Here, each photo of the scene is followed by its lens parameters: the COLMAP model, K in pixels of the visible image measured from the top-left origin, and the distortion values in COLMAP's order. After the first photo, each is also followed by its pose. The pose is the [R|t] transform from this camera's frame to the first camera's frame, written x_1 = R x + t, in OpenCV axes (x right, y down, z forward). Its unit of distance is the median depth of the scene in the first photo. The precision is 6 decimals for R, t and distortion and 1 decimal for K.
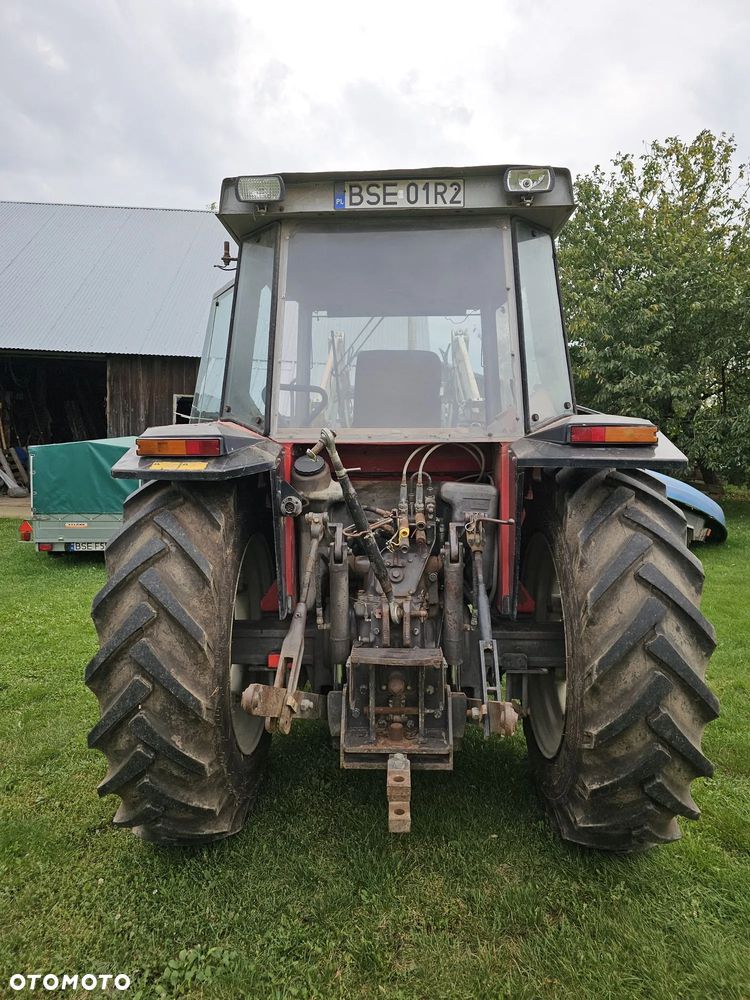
lens RADIAL K [[660.1, 0, 375.0], [0, 660.1, 500.0], [0, 0, 1]] dist [0.084077, -0.109701]
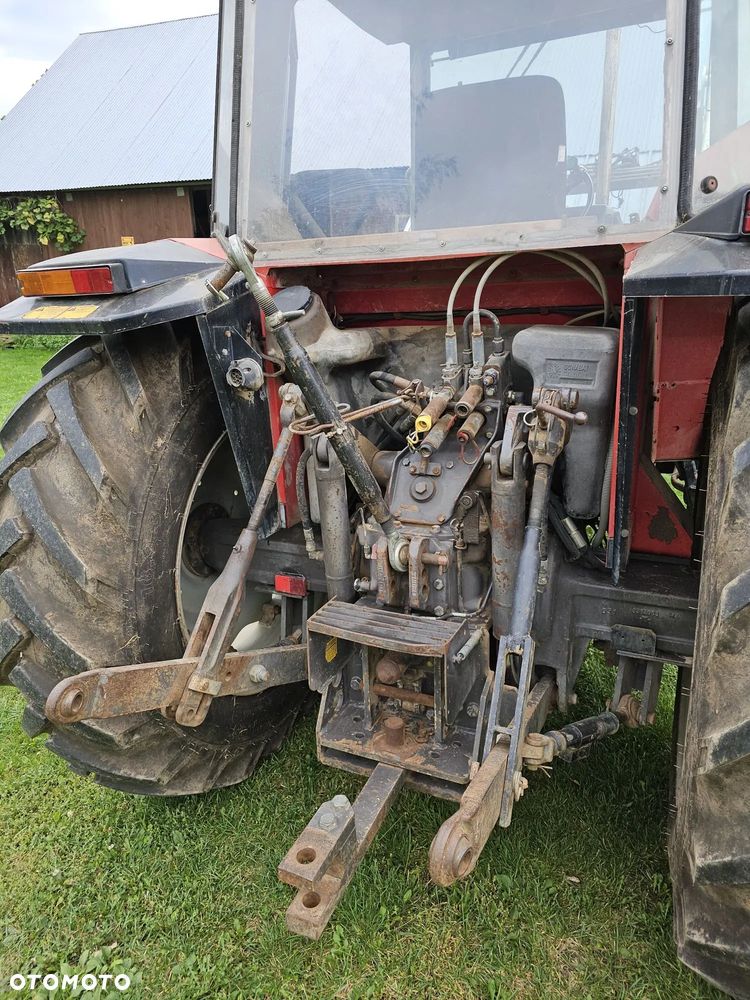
lens RADIAL K [[660.1, 0, 375.0], [0, 660.1, 500.0], [0, 0, 1]] dist [0.084077, -0.109701]
pose [[0.922843, 0.082856, -0.376159, 0.228317], [0.012050, 0.969901, 0.243200, -0.026081], [0.384988, -0.228968, 0.894068, 0.443828]]
